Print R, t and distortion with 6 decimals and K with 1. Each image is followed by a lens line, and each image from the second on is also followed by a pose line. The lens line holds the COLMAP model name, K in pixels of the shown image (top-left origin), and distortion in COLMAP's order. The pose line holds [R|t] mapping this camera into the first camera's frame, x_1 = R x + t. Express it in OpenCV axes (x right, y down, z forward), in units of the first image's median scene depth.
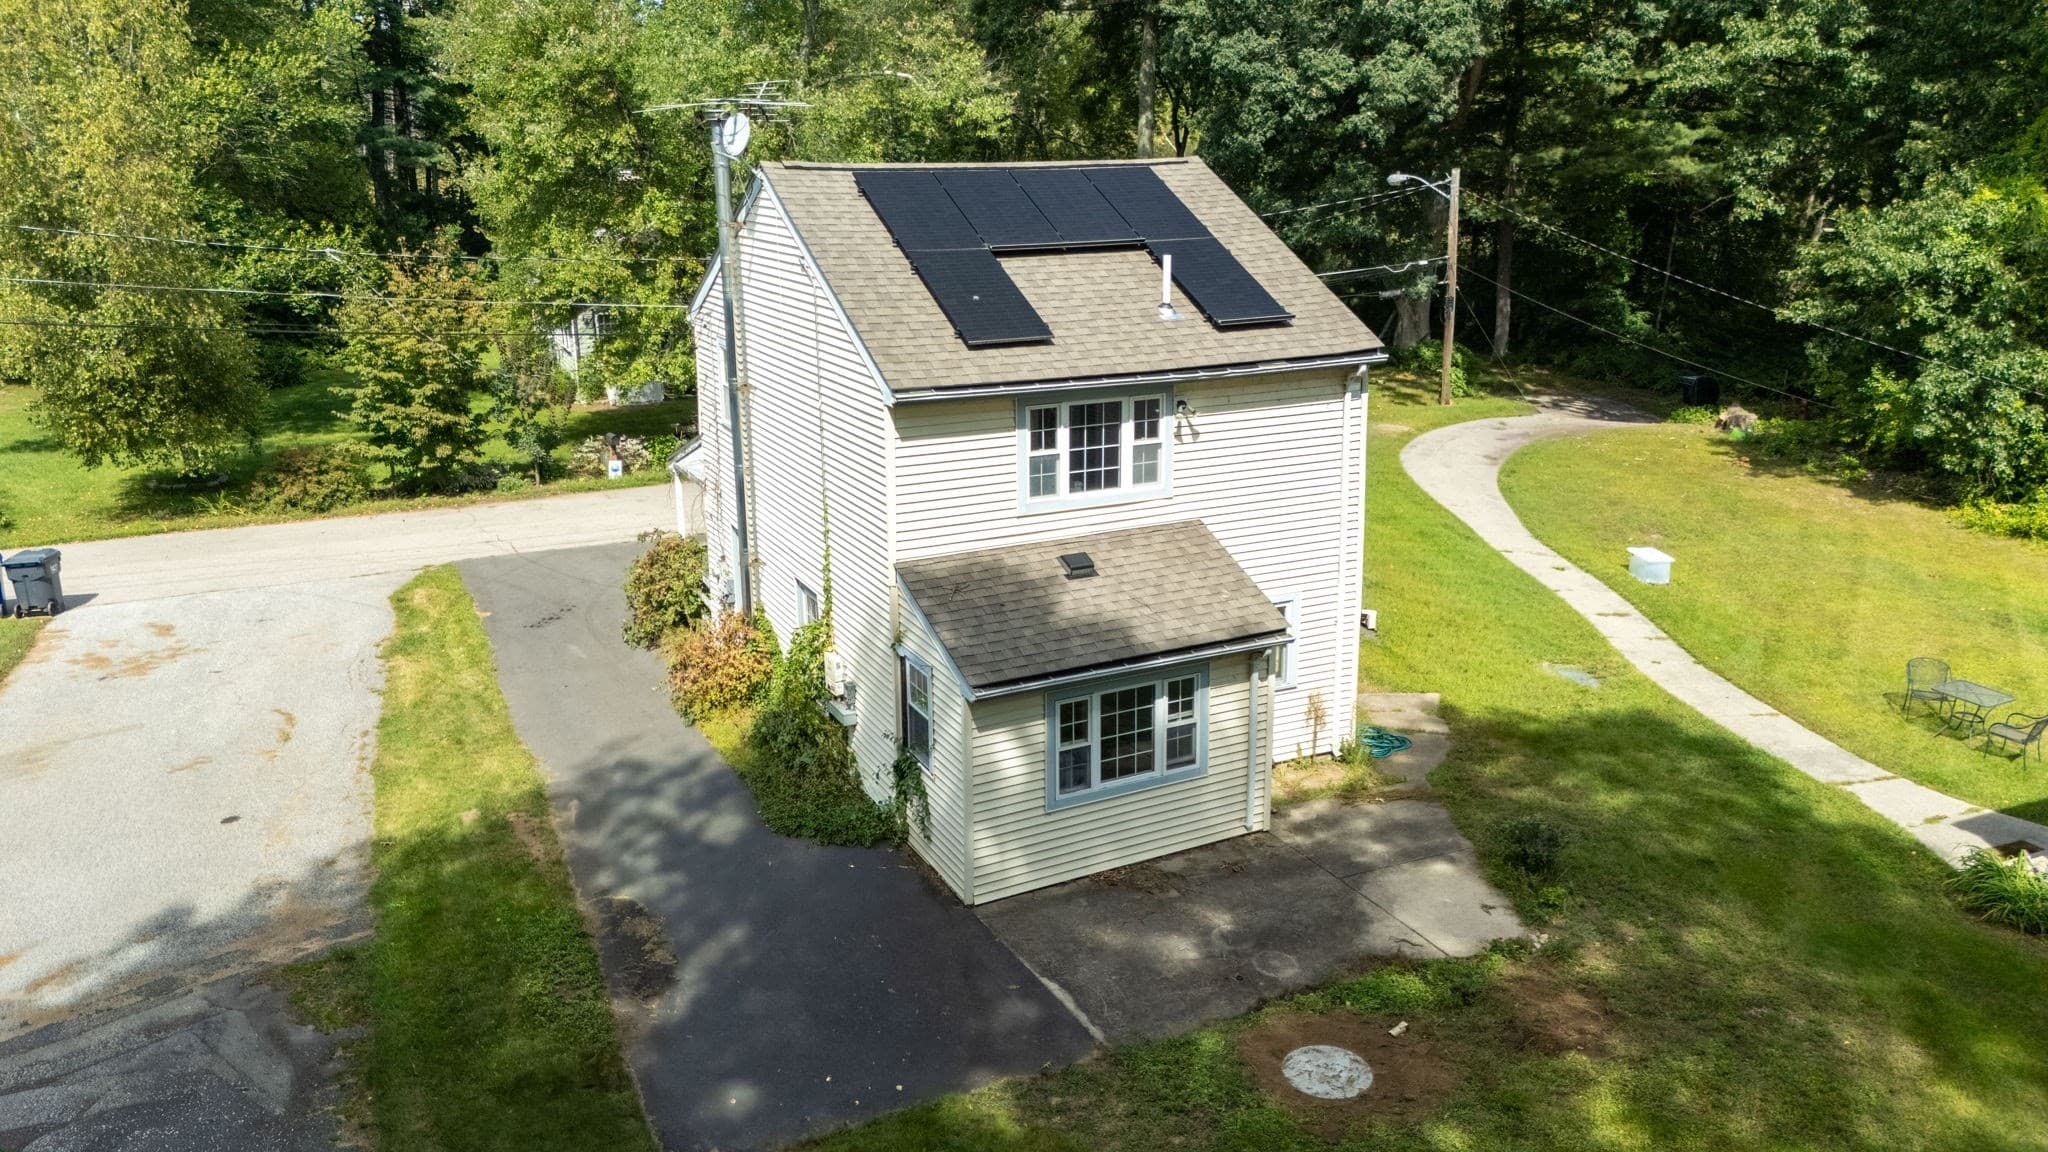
lens RADIAL K [[1540.5, 0, 1024.0], [0, 1540.5, 576.0], [0, 0, 1]] dist [0.020096, -0.000249]
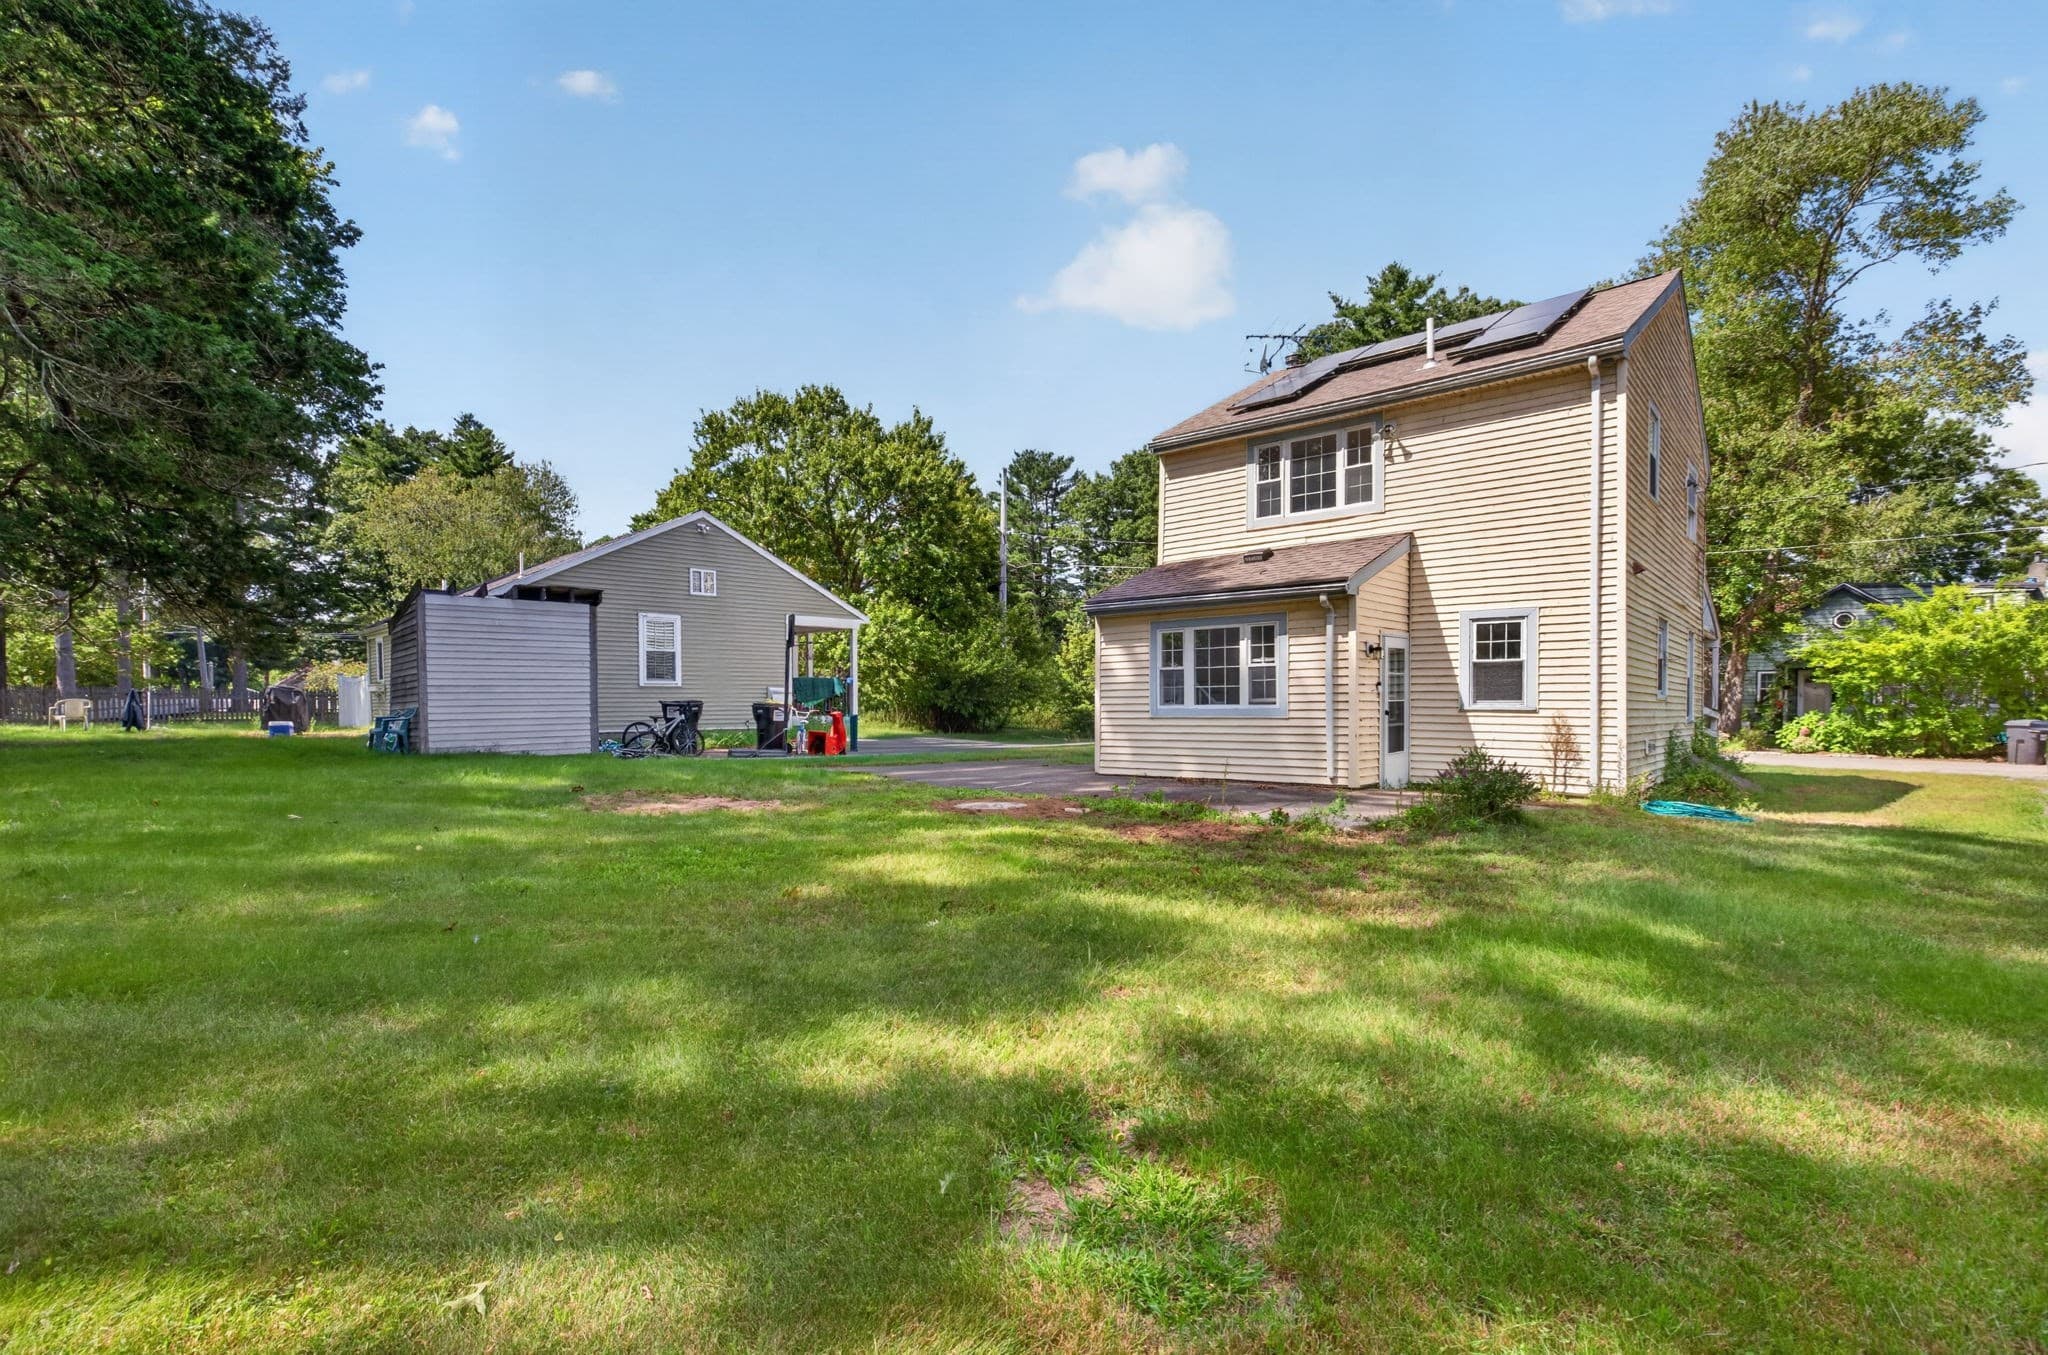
lens RADIAL K [[916.7, 0, 1023.3], [0, 916.7, 728.1], [0, 0, 1]] dist [-0.000226, -0.000932]
pose [[0.395475, 0.037723, -0.917702, 0.632540], [-0.240522, 0.968542, -0.063838, 0.216460], [0.886424, 0.245974, 0.392108, 0.538006]]
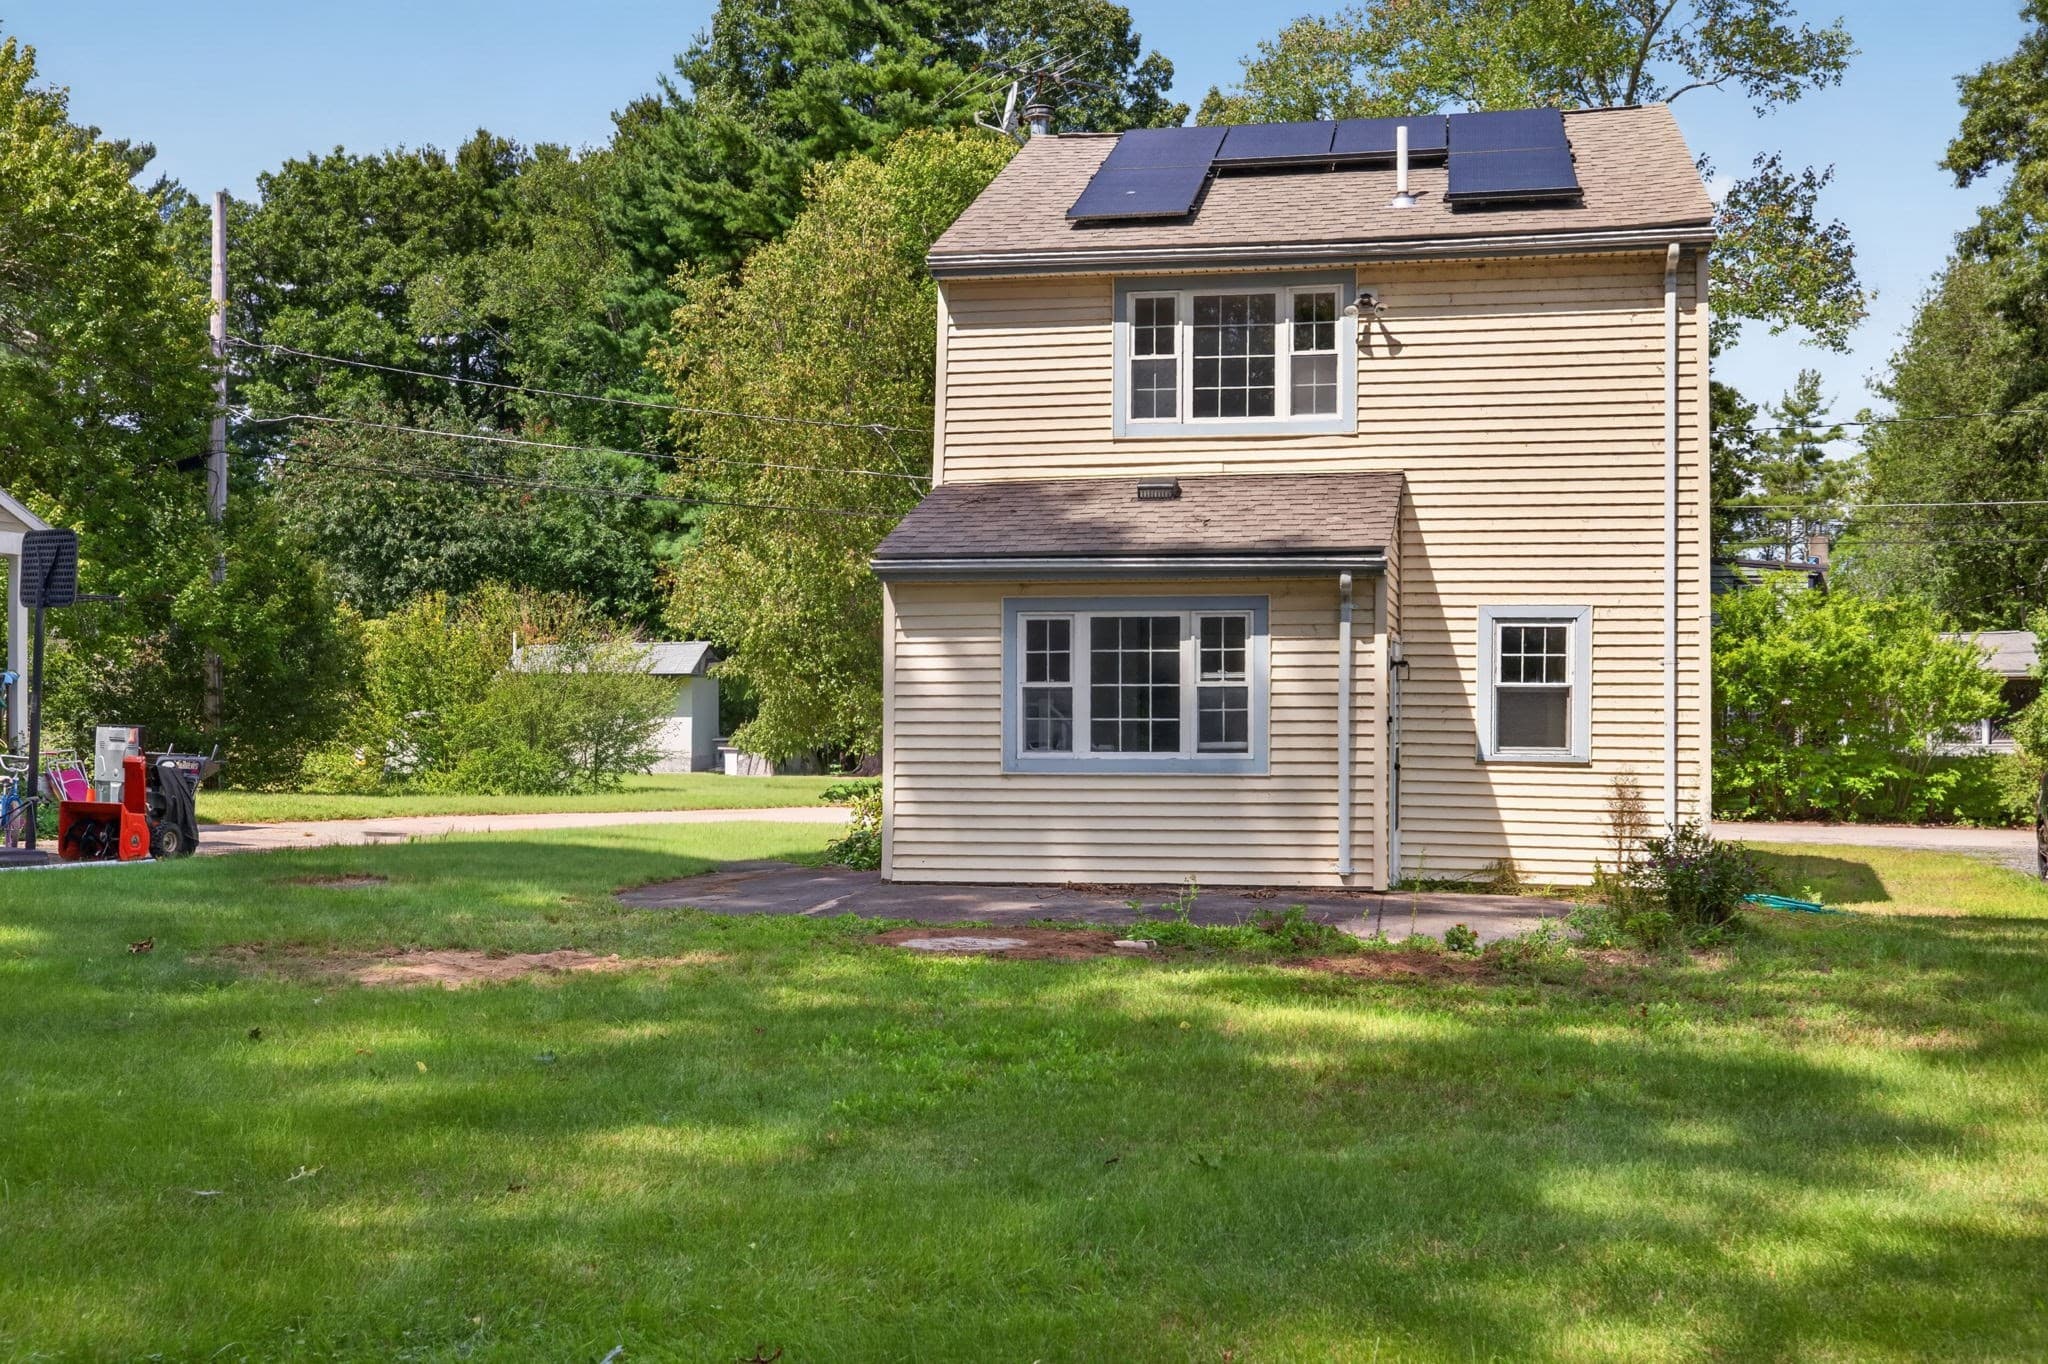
lens RADIAL K [[1984.5, 0, 1013.3], [0, 1984.5, 733.0], [0, 0, 1]] dist [-0.009710, 0.005492]
pose [[0.792914, 0.023268, -0.608890, 0.530939], [-0.175360, 0.965709, -0.191456, 0.282904], [0.583555, 0.258583, 0.769804, 0.253394]]
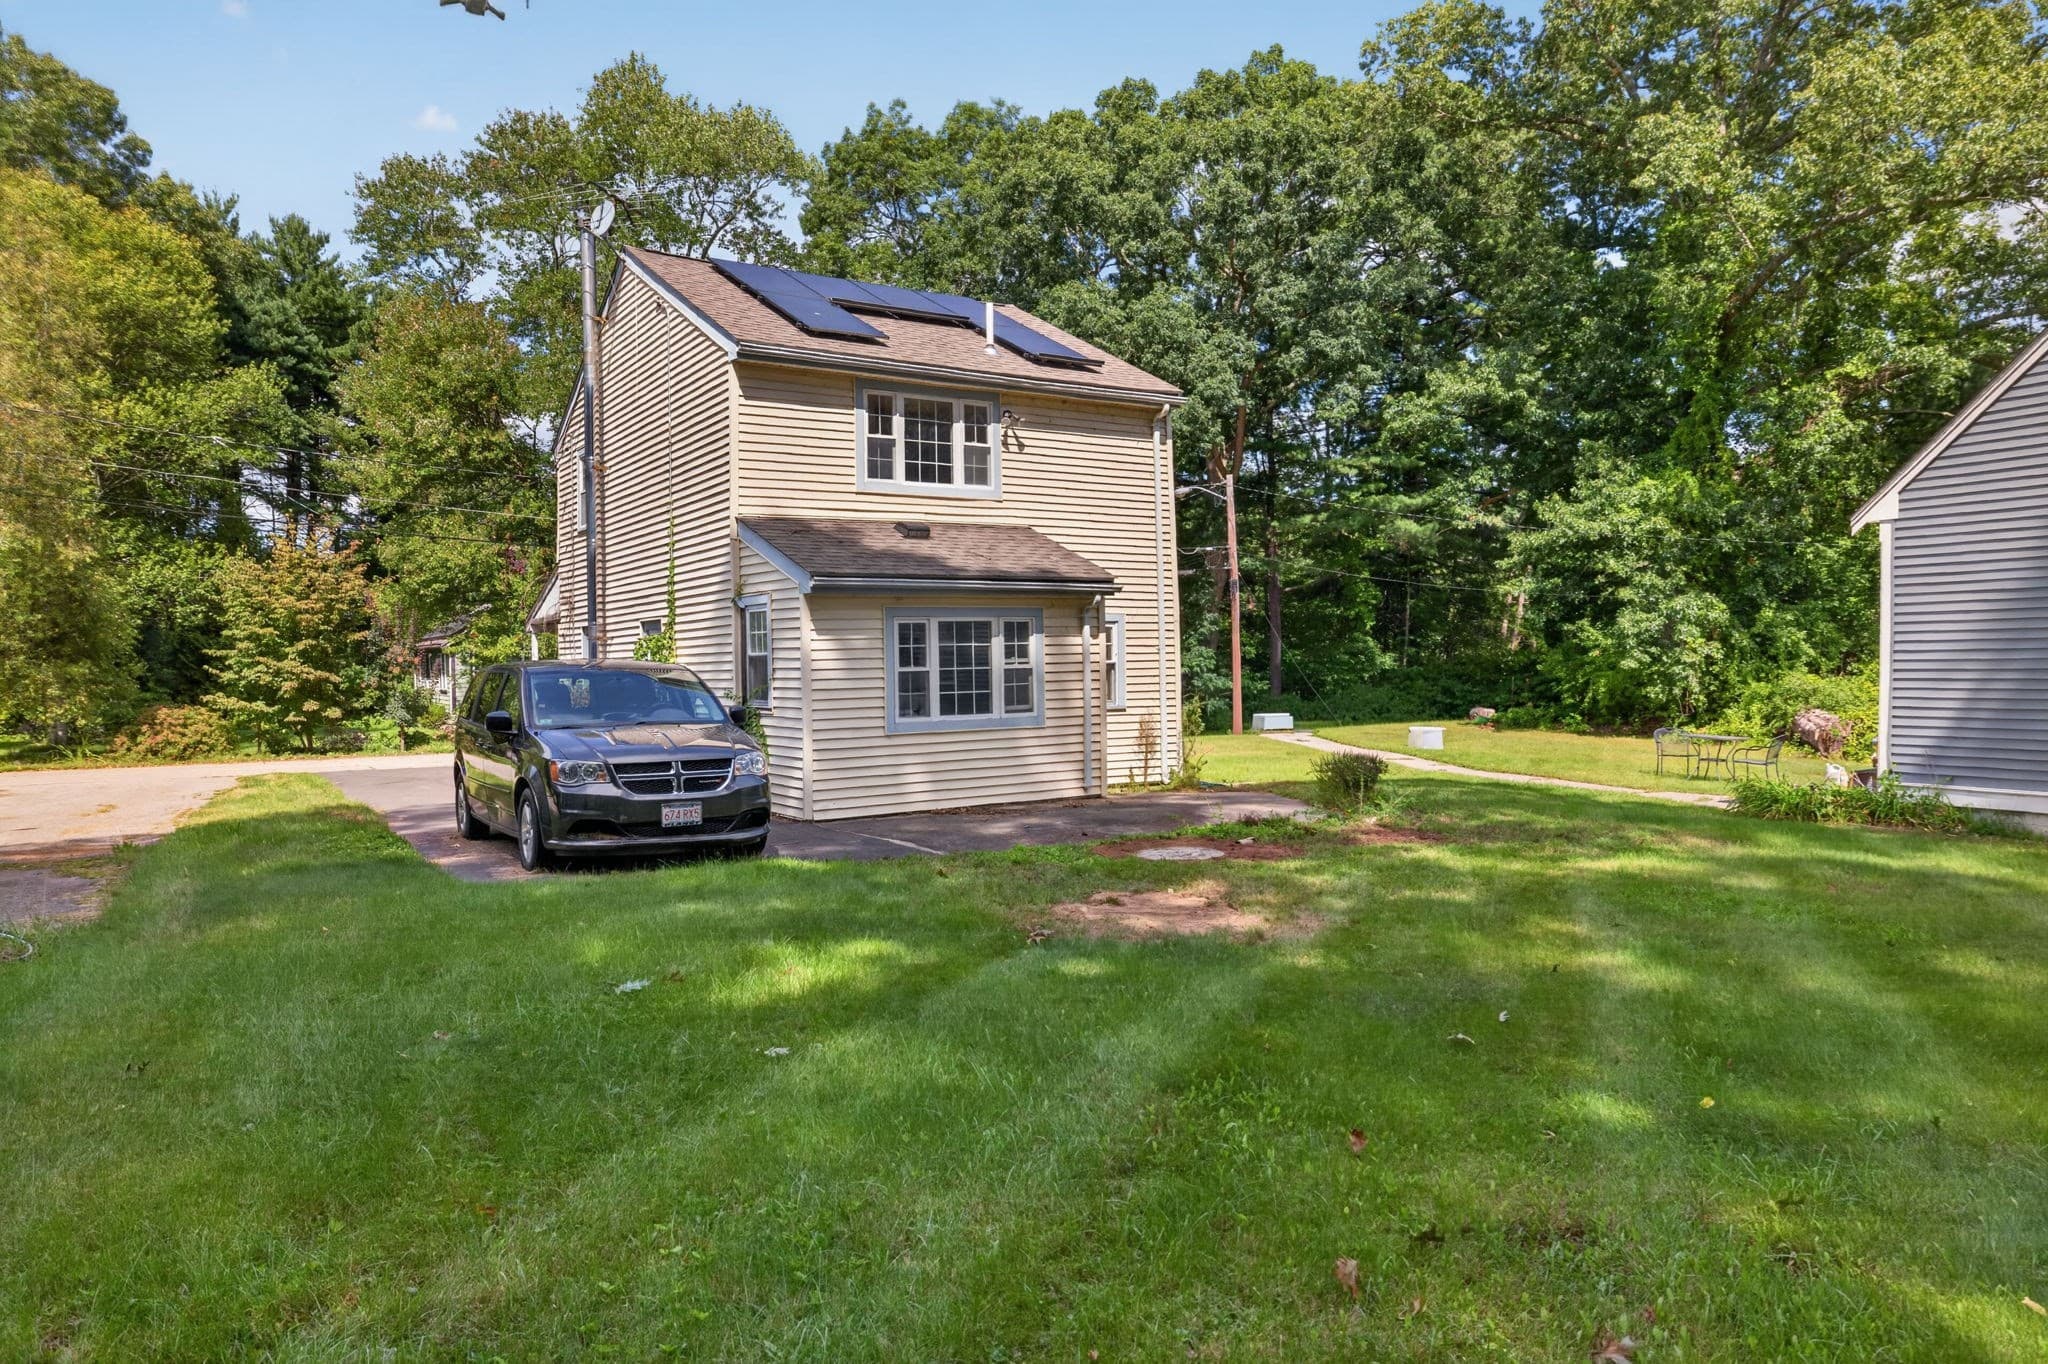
lens RADIAL K [[1338.2, 0, 1009.1], [0, 1338.2, 678.6], [0, 0, 1]] dist [0.001348, -0.002123]
pose [[0.994126, -0.005375, 0.108099, 0.000125], [0.032639, 0.967159, -0.252069, 0.306773], [-0.103194, 0.254117, 0.961653, 0.136825]]
